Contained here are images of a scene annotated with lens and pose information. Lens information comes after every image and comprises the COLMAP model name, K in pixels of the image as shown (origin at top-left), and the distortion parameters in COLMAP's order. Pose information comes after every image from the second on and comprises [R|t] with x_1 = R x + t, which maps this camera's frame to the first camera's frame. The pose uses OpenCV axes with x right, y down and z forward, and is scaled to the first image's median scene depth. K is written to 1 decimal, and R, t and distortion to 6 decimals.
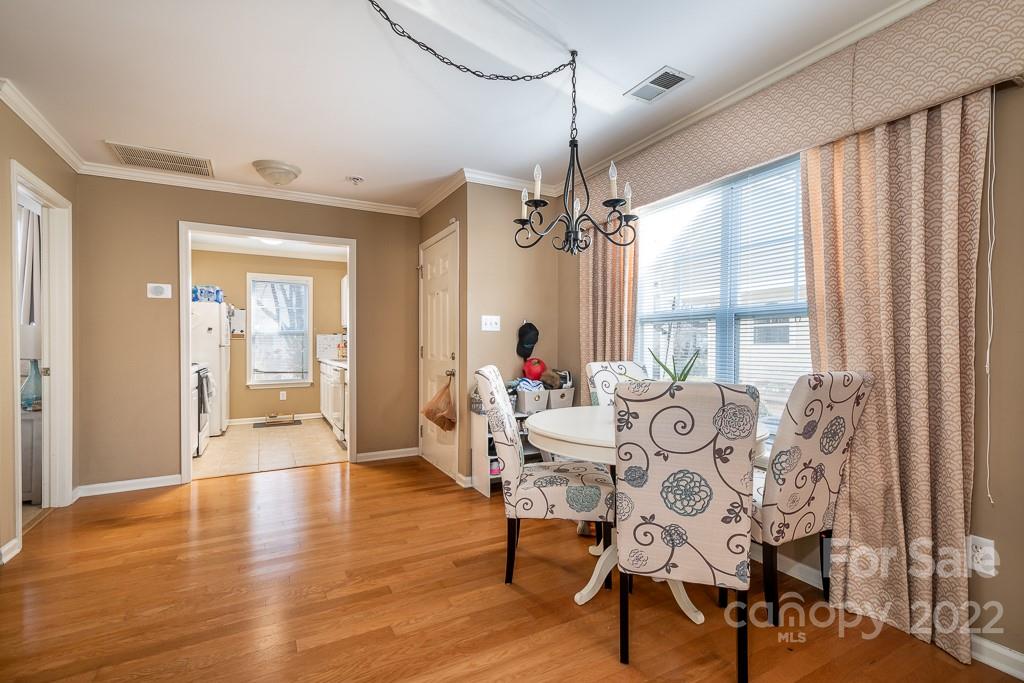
lens RADIAL K [[456.2, 0, 512.0], [0, 456.2, 341.5], [0, 0, 1]] dist [-0.000075, 0.000015]
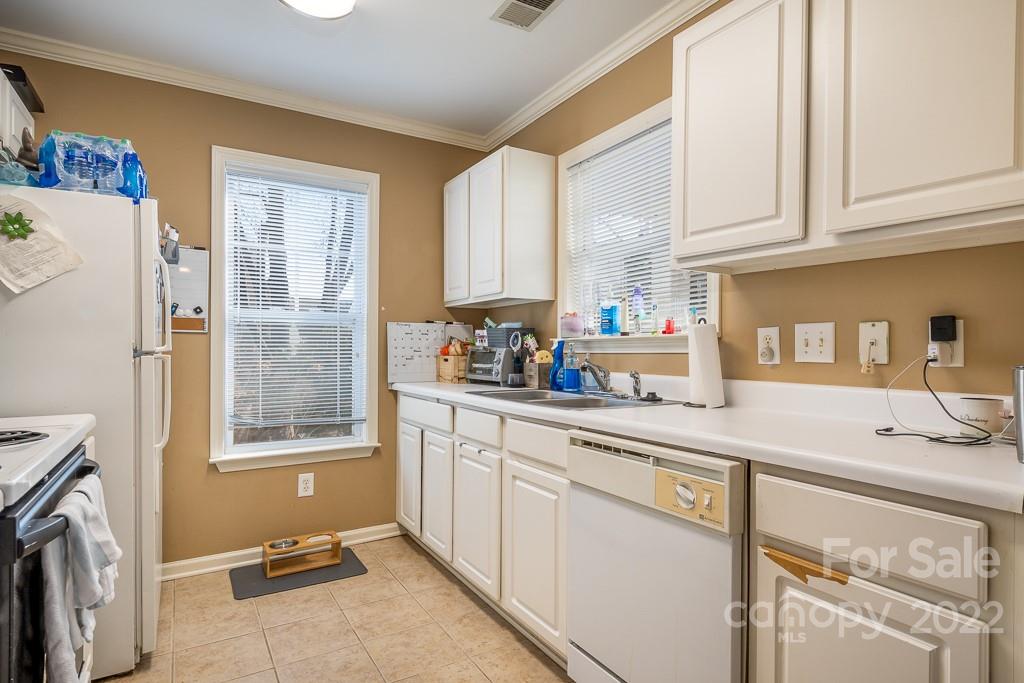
lens RADIAL K [[537.5, 0, 513.2], [0, 537.5, 346.4], [0, 0, 1]] dist [-0.002641, -0.001617]
pose [[0.998625, 0.009364, 0.051577, -0.371379], [-0.009372, 0.999956, -0.000077, 0.003442], [-0.051575, -0.000406, 0.998669, 0.574719]]
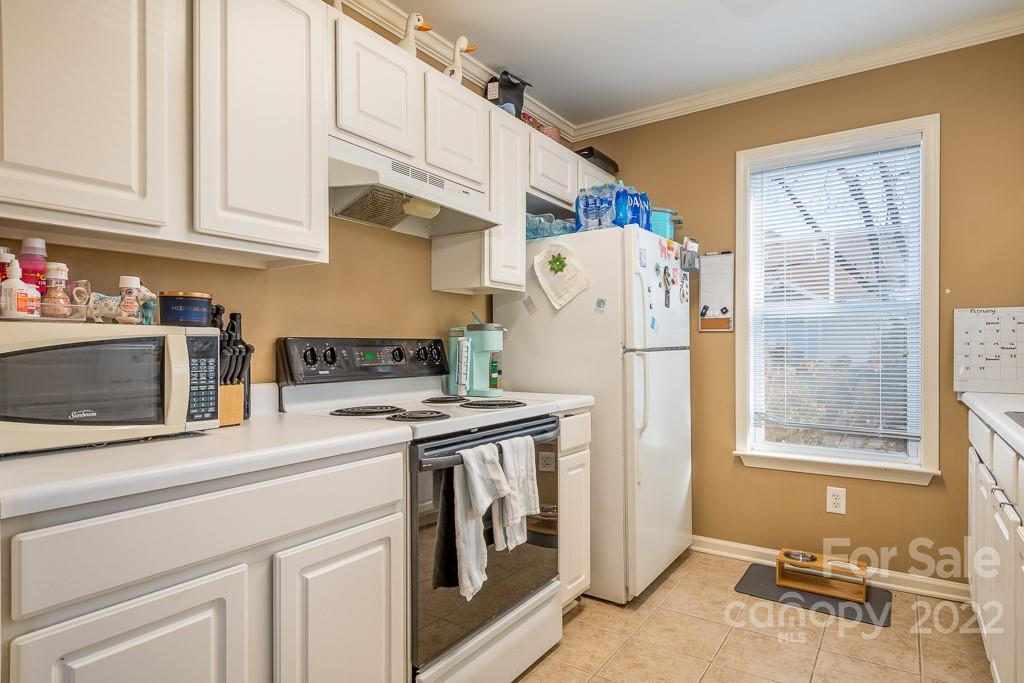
lens RADIAL K [[557.3, 0, 533.7], [0, 557.3, 346.0], [0, 0, 1]] dist [0.000550, -0.001389]
pose [[0.467523, 0.004011, -0.883972, -0.258084], [0.004866, 0.999963, 0.007111, 0.003081], [0.883967, -0.007626, 0.467486, 0.645671]]
